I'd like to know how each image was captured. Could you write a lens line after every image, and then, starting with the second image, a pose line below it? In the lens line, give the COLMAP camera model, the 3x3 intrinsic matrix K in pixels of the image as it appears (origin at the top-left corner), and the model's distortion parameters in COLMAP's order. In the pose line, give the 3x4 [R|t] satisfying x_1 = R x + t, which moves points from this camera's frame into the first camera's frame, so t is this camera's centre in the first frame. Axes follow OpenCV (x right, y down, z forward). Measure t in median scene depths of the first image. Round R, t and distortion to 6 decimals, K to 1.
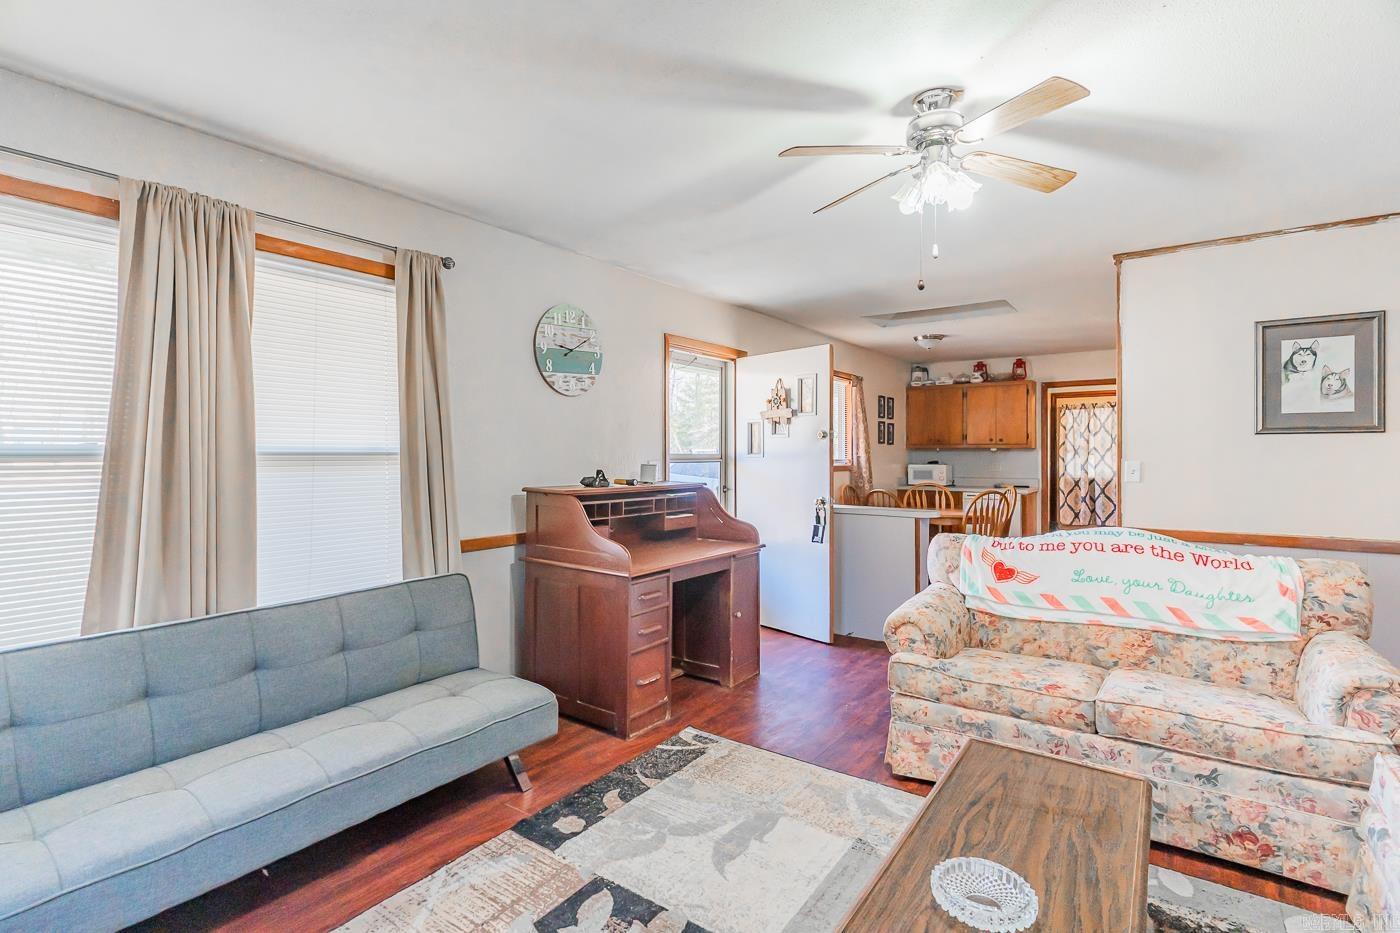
lens RADIAL K [[680.1, 0, 700.8], [0, 680.1, 454.4], [0, 0, 1]] dist [0.000181, 0.000206]
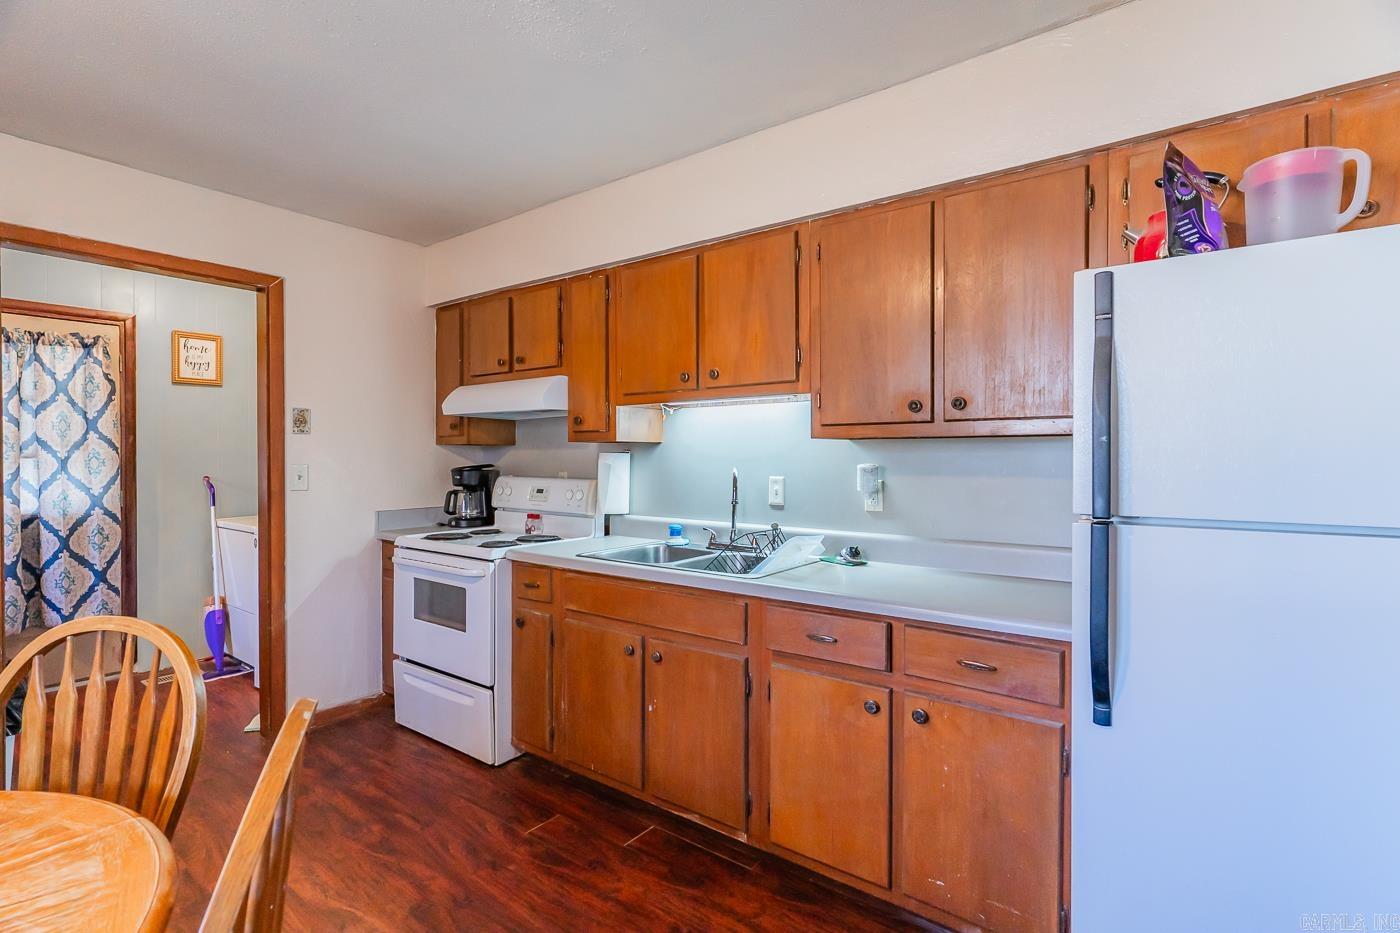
lens RADIAL K [[666.0, 0, 699.1], [0, 666.0, 462.8], [0, 0, 1]] dist [-0.001278, -0.000346]
pose [[0.026794, -0.009929, 0.999592, 0.476653], [-0.000152, 0.999951, 0.009937, -0.000661], [-0.999641, -0.000418, 0.026792, 1.491873]]
